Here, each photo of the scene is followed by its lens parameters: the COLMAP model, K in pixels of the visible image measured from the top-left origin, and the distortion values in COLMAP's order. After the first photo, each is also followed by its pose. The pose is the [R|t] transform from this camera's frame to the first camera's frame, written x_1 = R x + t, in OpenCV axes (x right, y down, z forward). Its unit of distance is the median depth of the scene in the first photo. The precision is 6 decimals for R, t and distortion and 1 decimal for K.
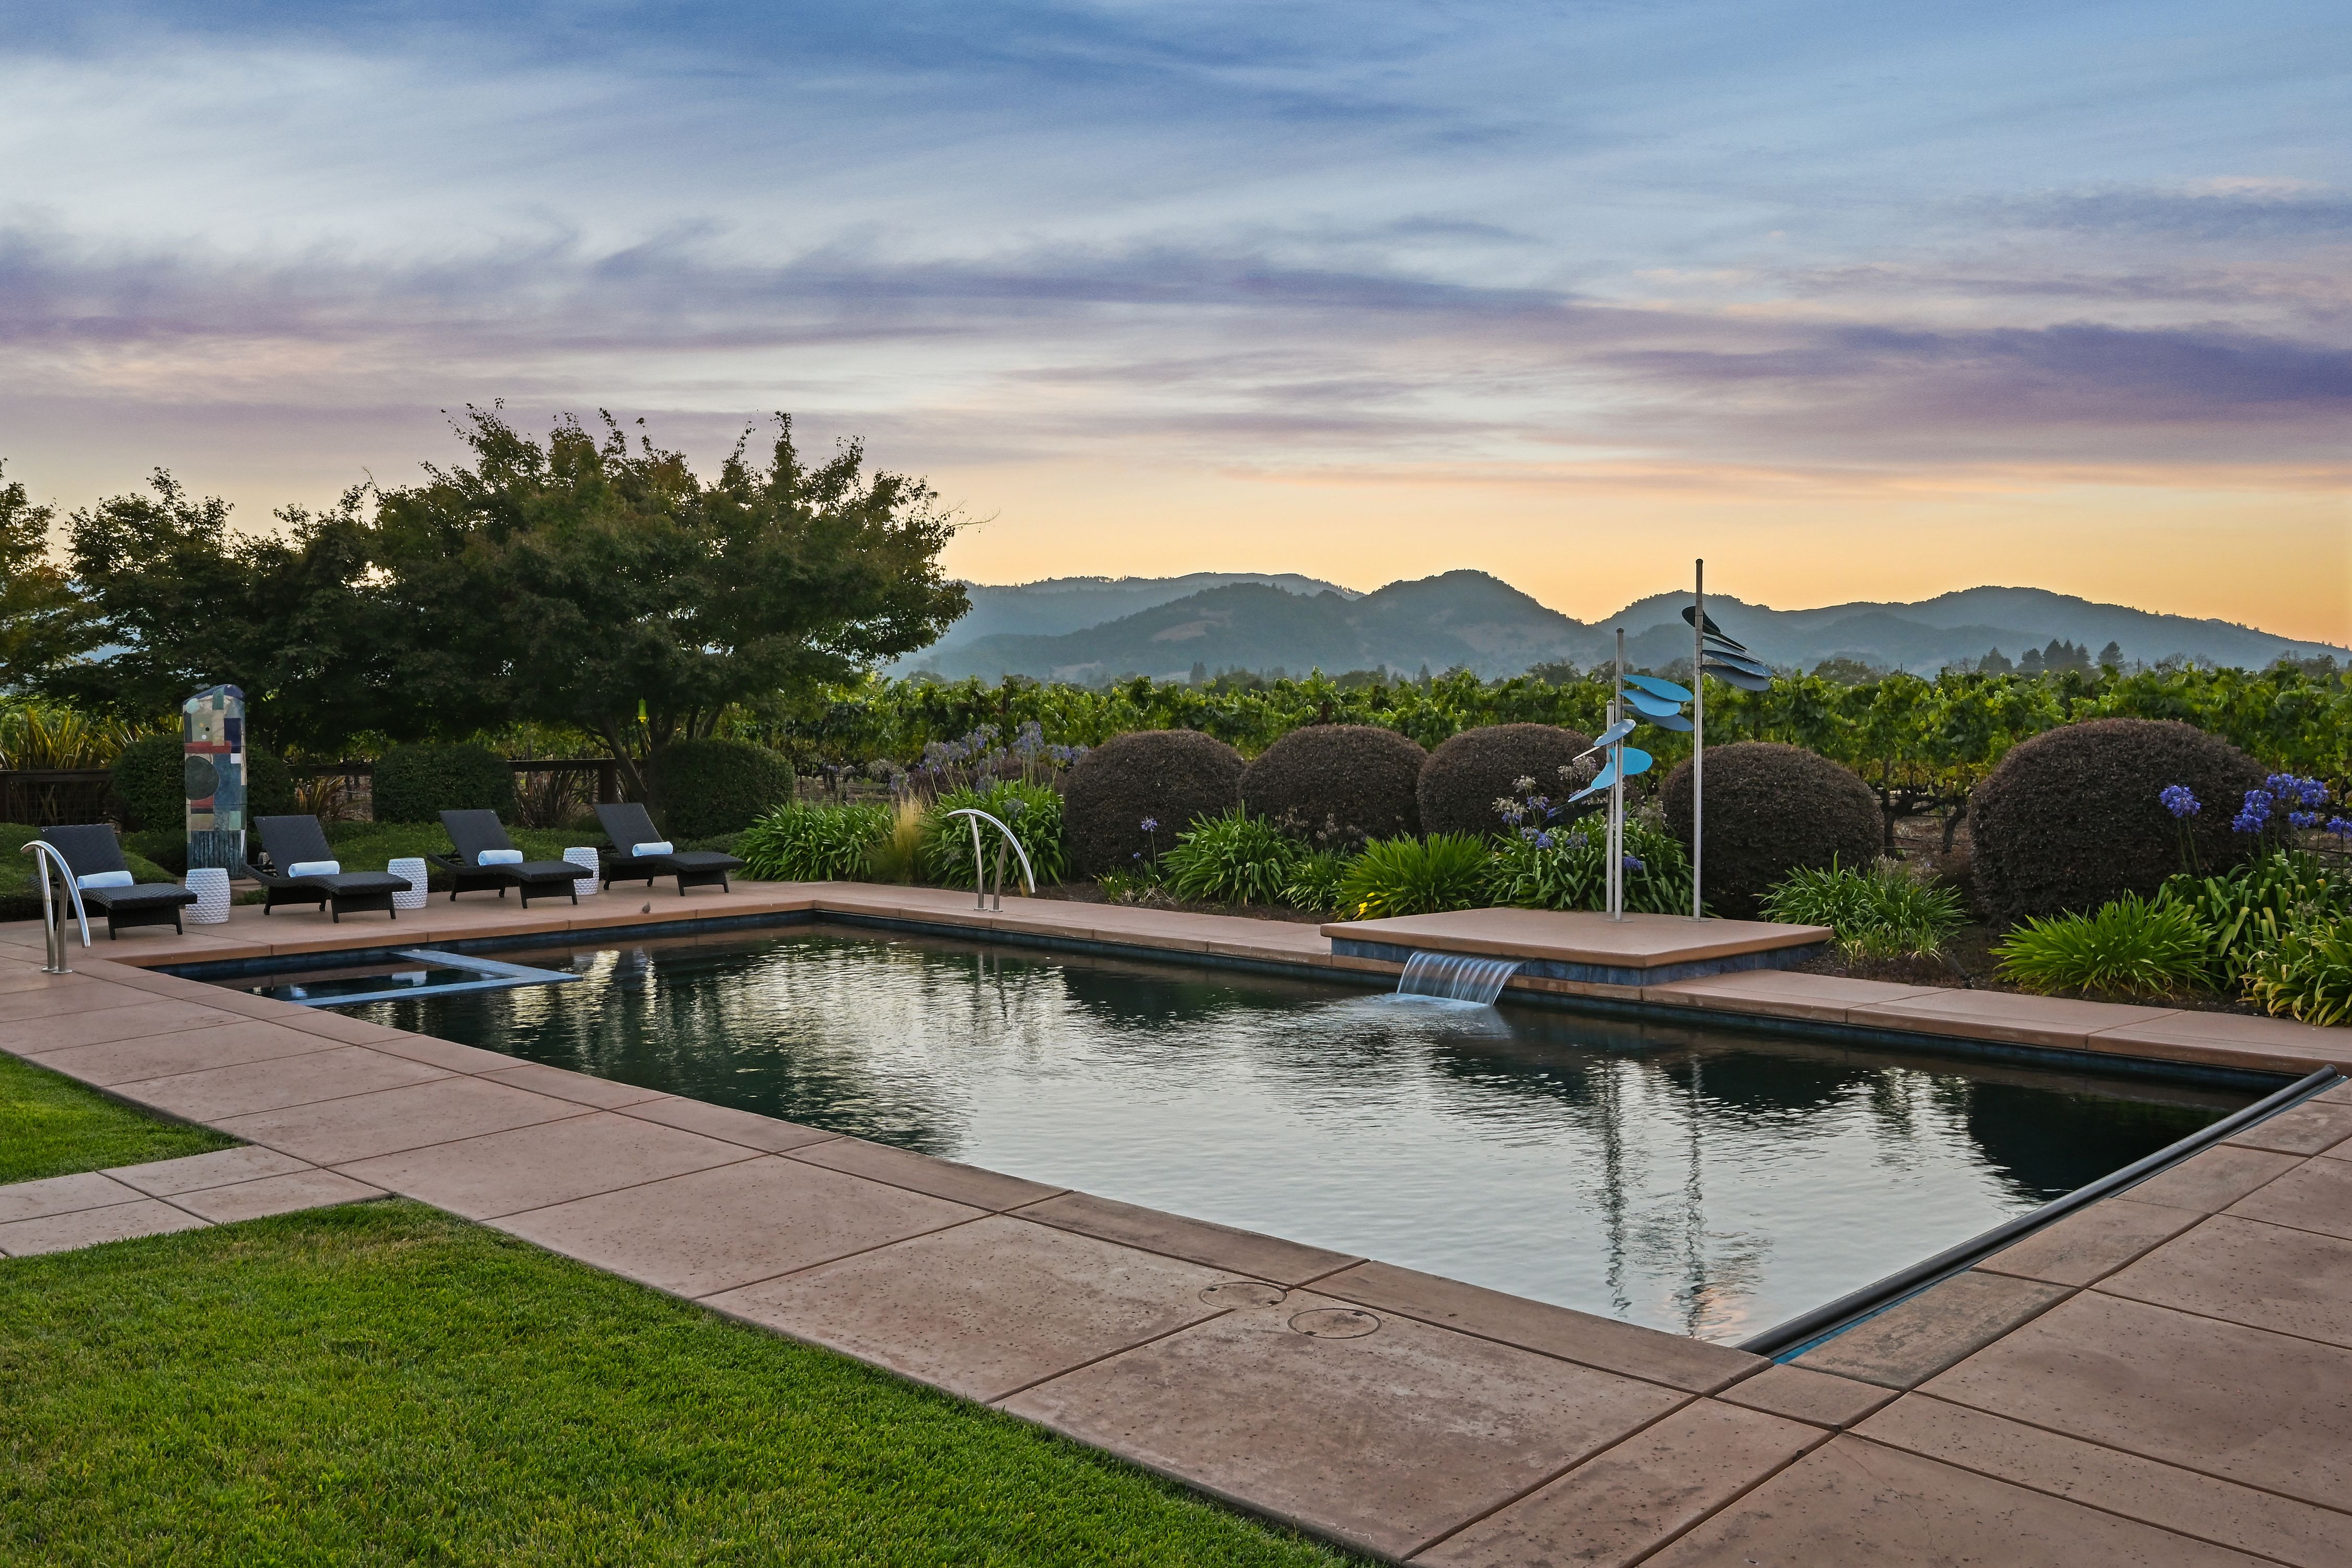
lens RADIAL K [[2017.2, 0, 1176.0], [0, 2017.2, 784.0], [0, 0, 1]] dist [0.010843, 0.001919]
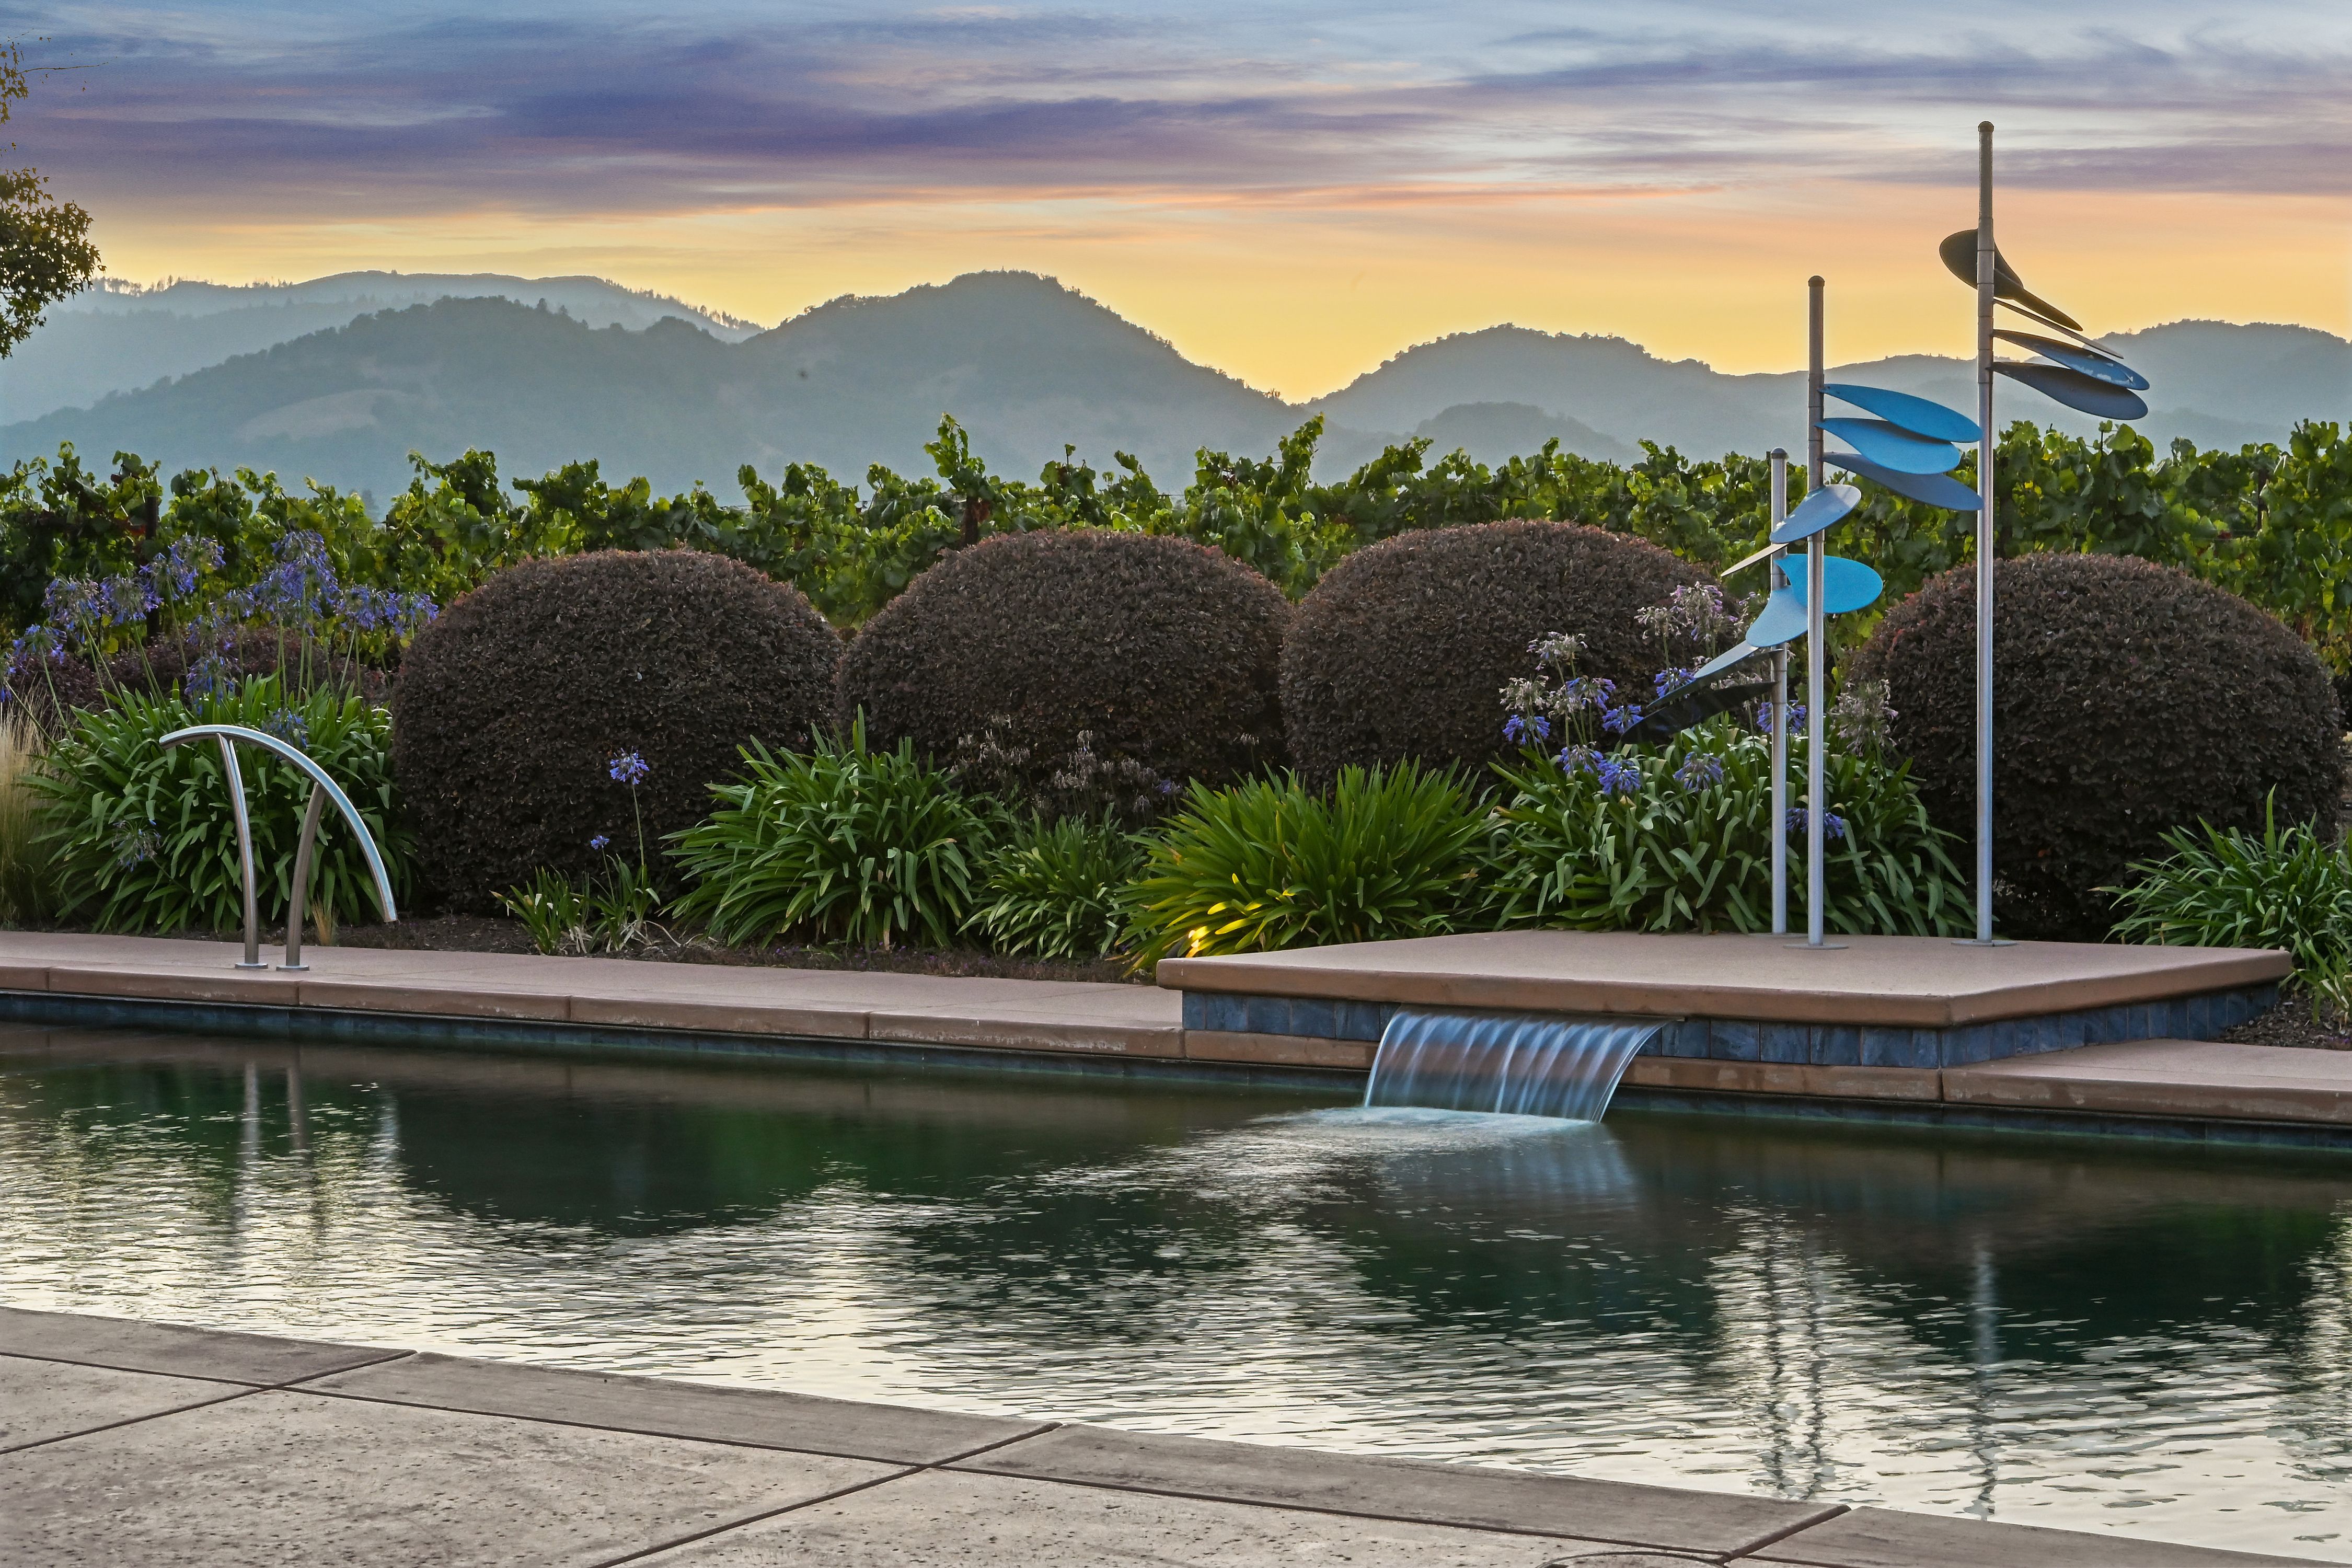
lens RADIAL K [[4891.5, 0, 1176.0], [0, 4891.5, 784.0], [0, 0, 1]] dist [0.079077, -1.581095]
pose [[0.983711, -0.006908, 0.179623, -0.100159], [0.007274, 0.999973, -0.001381, 0.030728], [-0.179609, 0.002665, 0.983735, -0.017945]]
